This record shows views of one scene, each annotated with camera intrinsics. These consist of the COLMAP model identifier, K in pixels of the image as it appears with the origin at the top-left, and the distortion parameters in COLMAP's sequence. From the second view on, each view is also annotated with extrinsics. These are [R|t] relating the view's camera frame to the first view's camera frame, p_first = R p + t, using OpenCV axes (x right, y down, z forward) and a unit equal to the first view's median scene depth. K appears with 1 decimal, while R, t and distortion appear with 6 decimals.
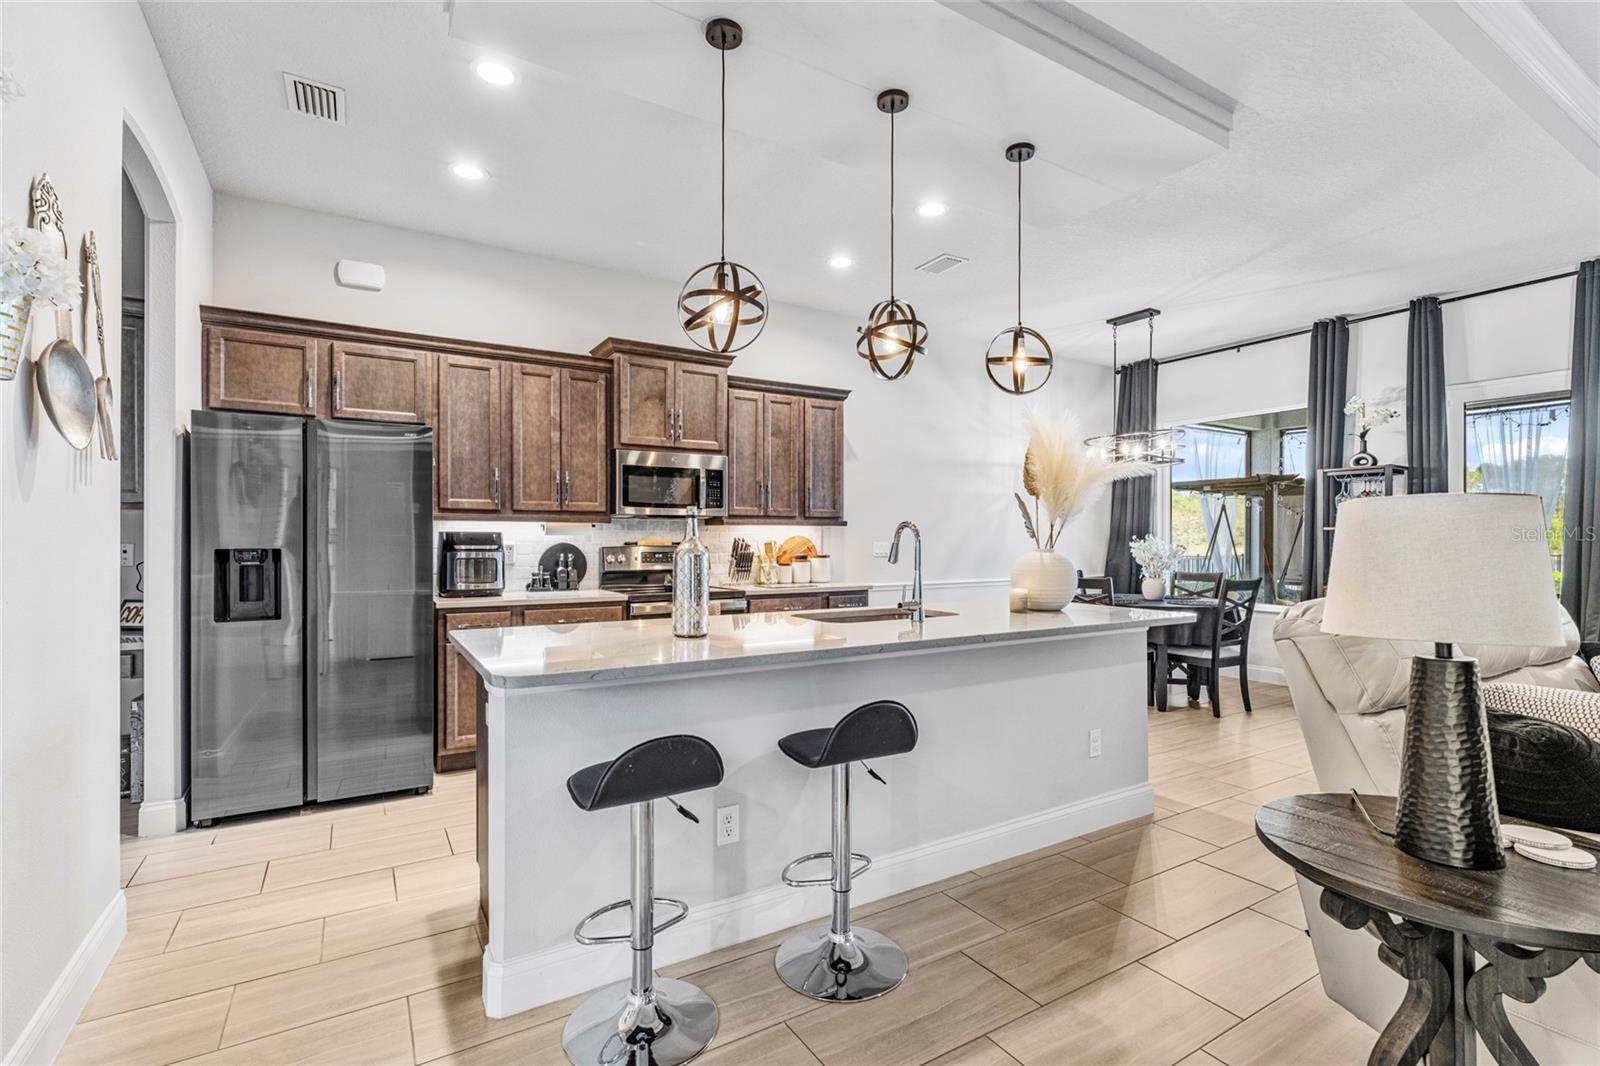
lens RADIAL K [[730.6, 0, 800.0], [0, 730.6, 539.1], [0, 0, 1]] dist [-0.001193, -0.000318]
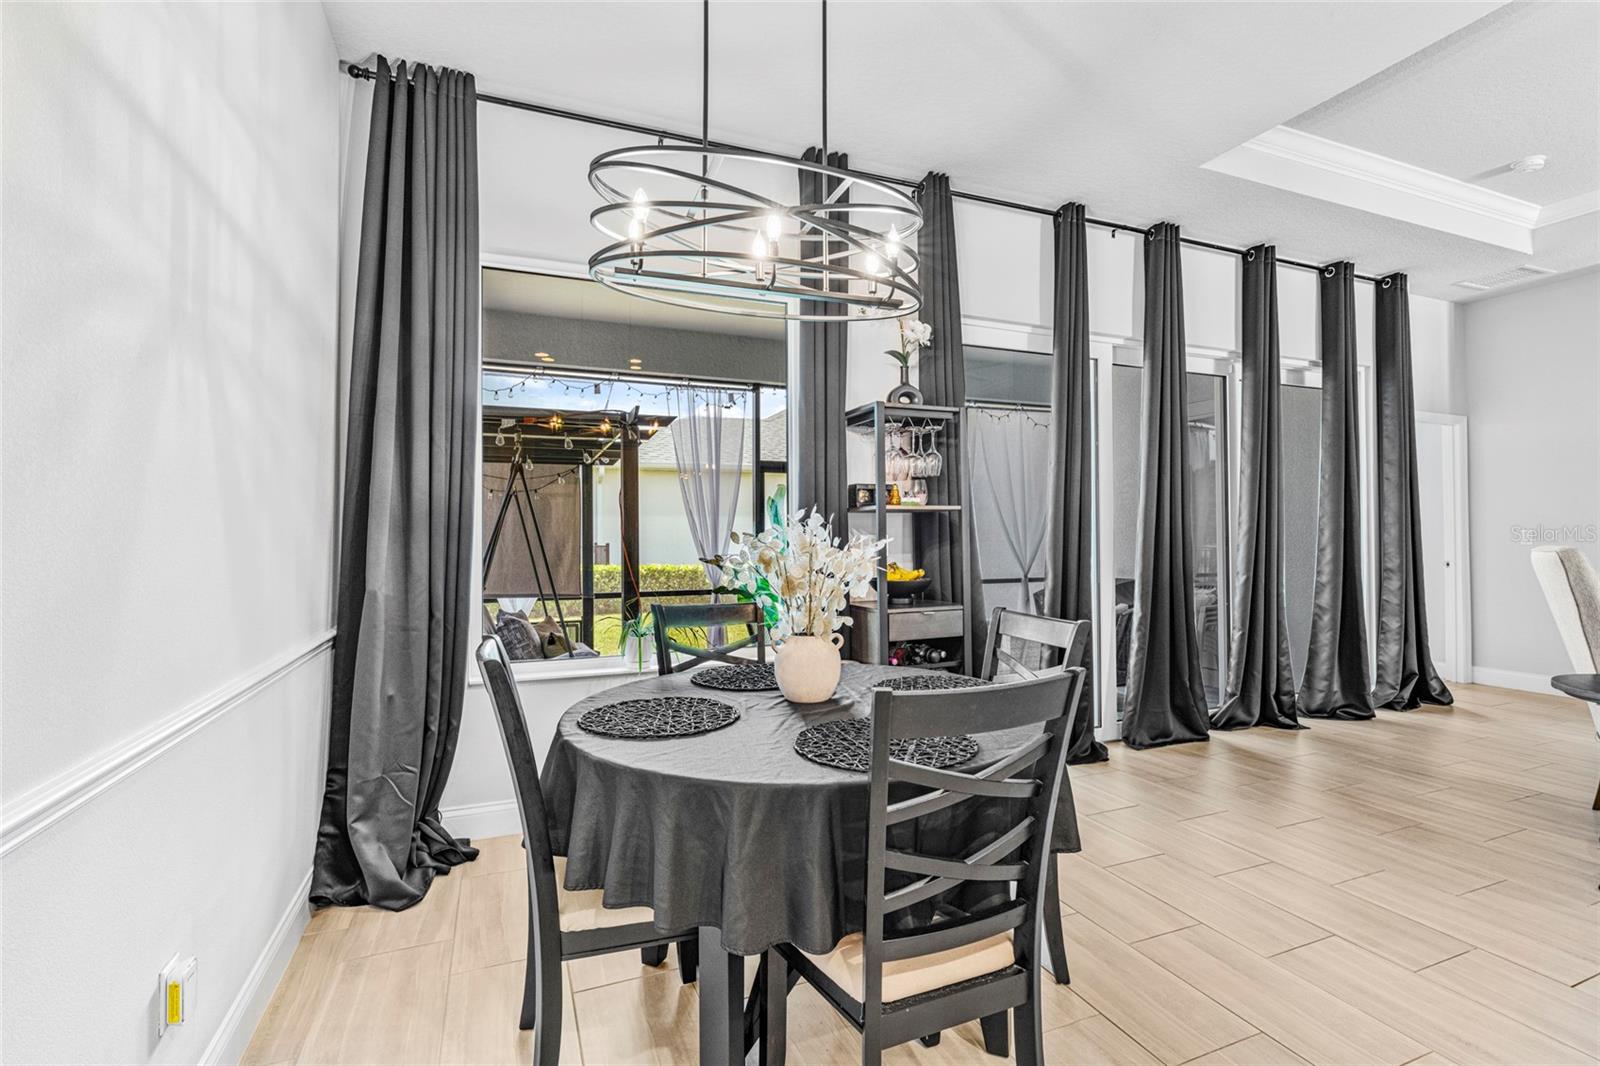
lens RADIAL K [[722.5, 0, 794.3], [0, 722.5, 525.9], [0, 0, 1]] dist [-0.001746, -0.000059]
pose [[0.159072, 0.013415, 0.987176, 0.205237], [0.007198, 0.999865, -0.014747, 0.009730], [-0.987241, 0.009452, 0.158954, 1.264706]]
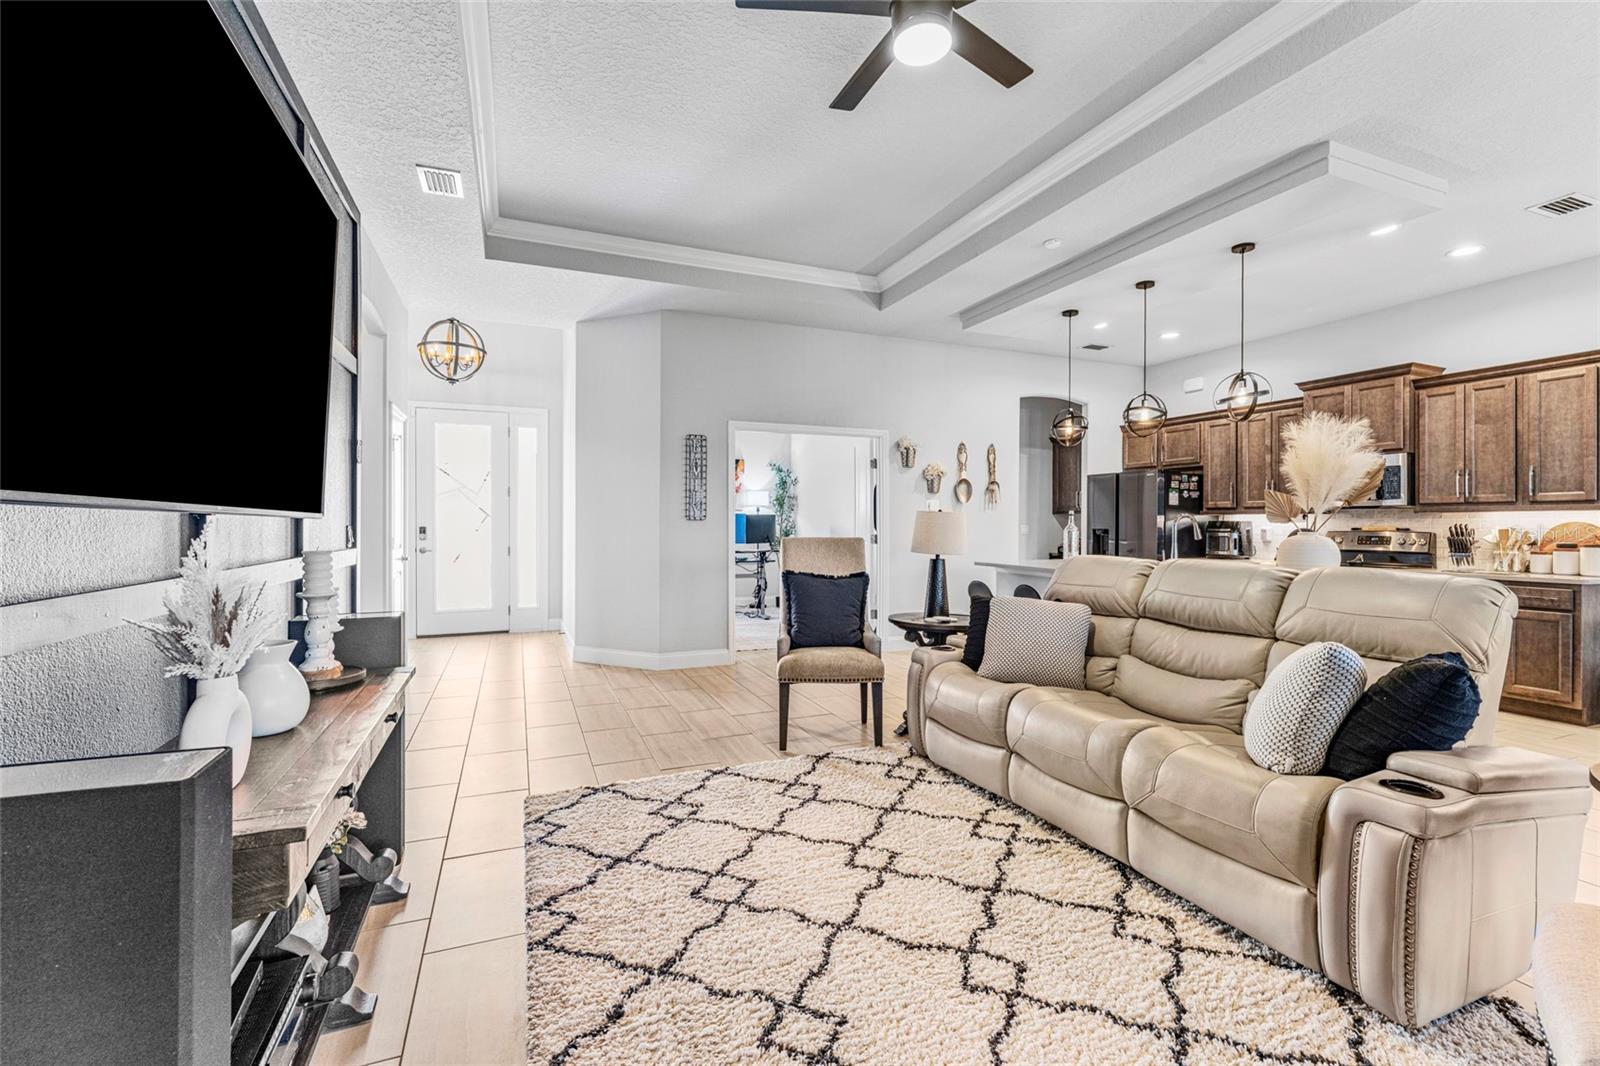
lens RADIAL K [[694.7, 0, 805.1], [0, 694.7, 524.7], [0, 0, 1]] dist [-0.000550, -0.000039]
pose [[-0.150642, -0.001151, -0.988588, 1.239897], [-0.003704, 0.999993, -0.000599, 0.003413], [0.988581, 0.003572, -0.150646, 0.265585]]
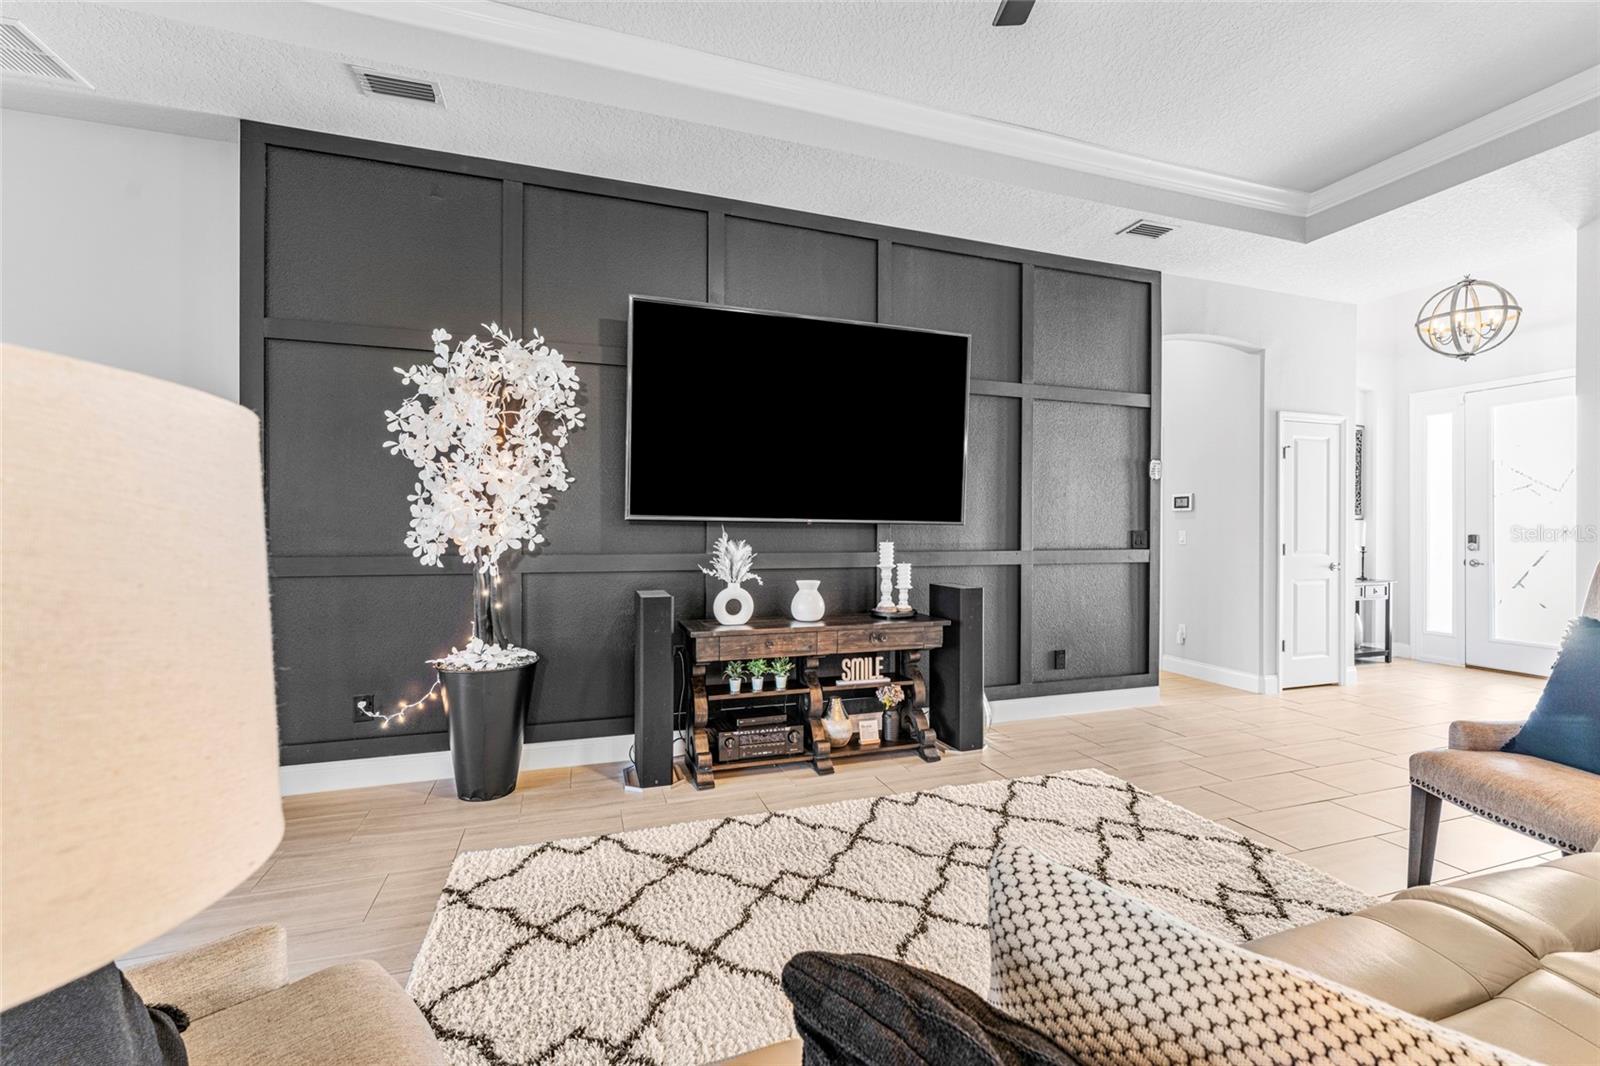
lens RADIAL K [[670.5, 0, 800.9], [0, 670.5, 528.1], [0, 0, 1]] dist [0.000649, -0.000082]
pose [[-0.976641, -0.007742, 0.214737, 0.746580], [-0.007212, 0.999969, 0.003249, 0.002552], [-0.214756, 0.001624, -0.976666, 0.711722]]
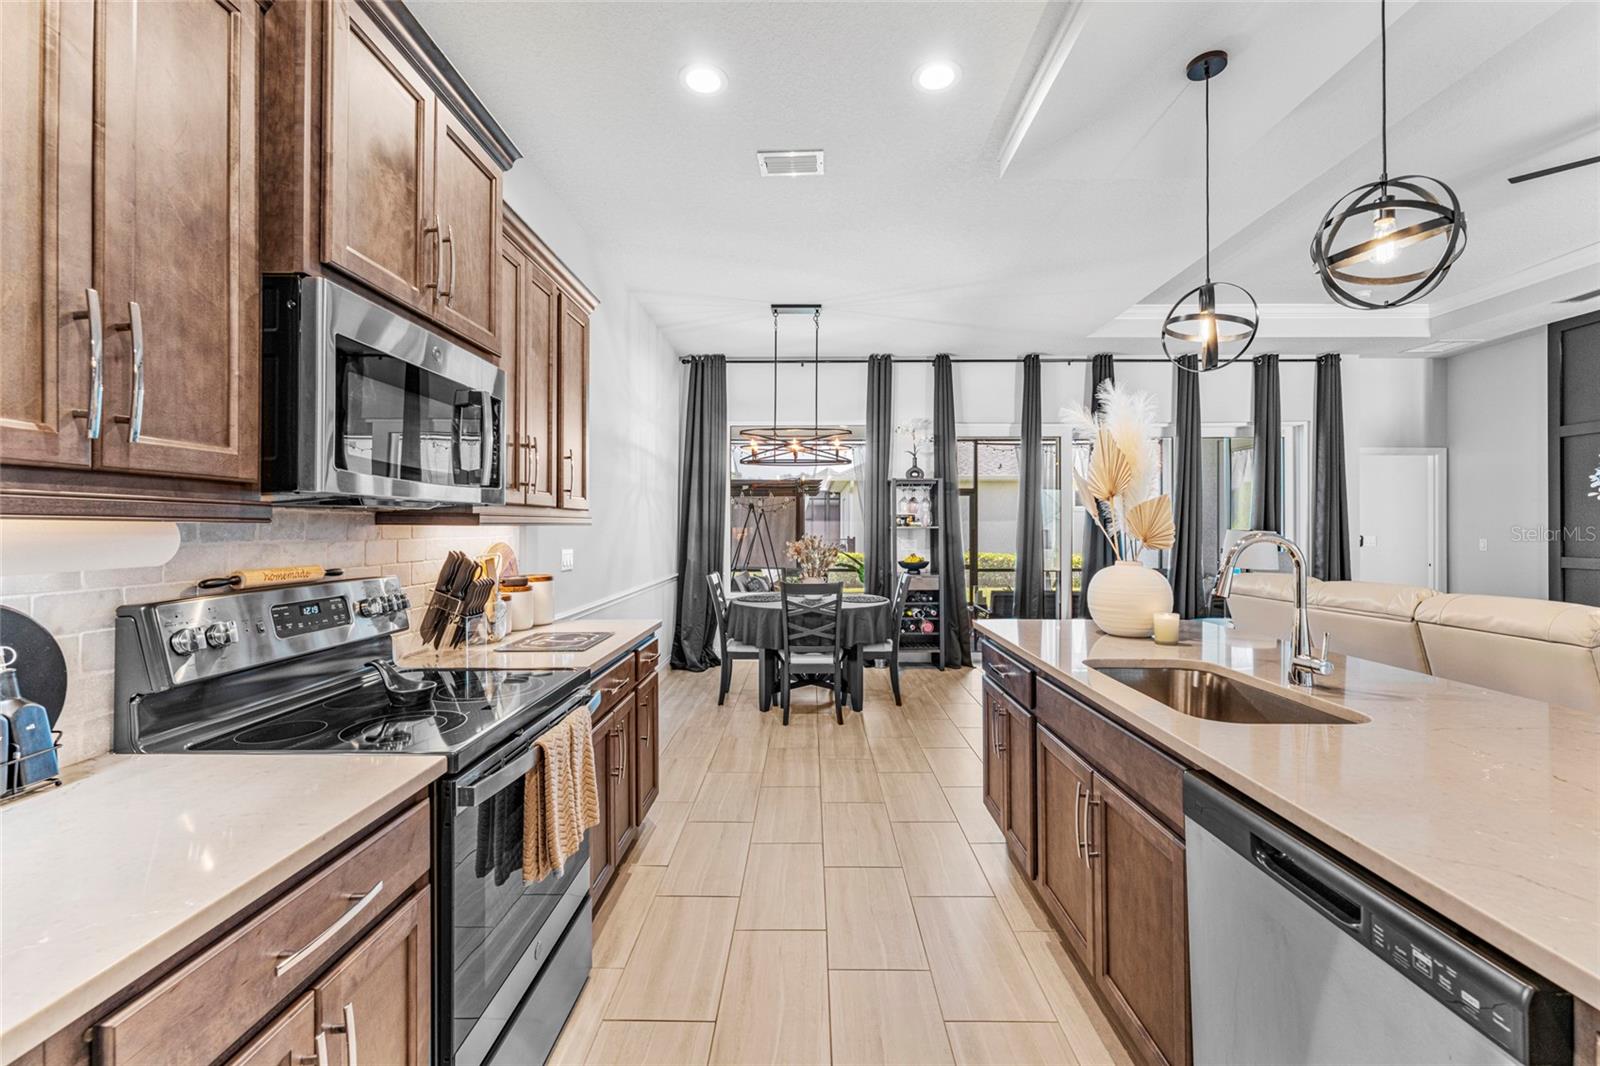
lens RADIAL K [[669.9, 0, 802.8], [0, 669.9, 526.0], [0, 0, 1]] dist [-0.000404, -0.000024]
pose [[0.528809, 0.000647, 0.848740, -0.391350], [0.002038, 0.999996, -0.002032, -0.019707], [-0.848738, 0.002804, 0.528806, 0.703683]]
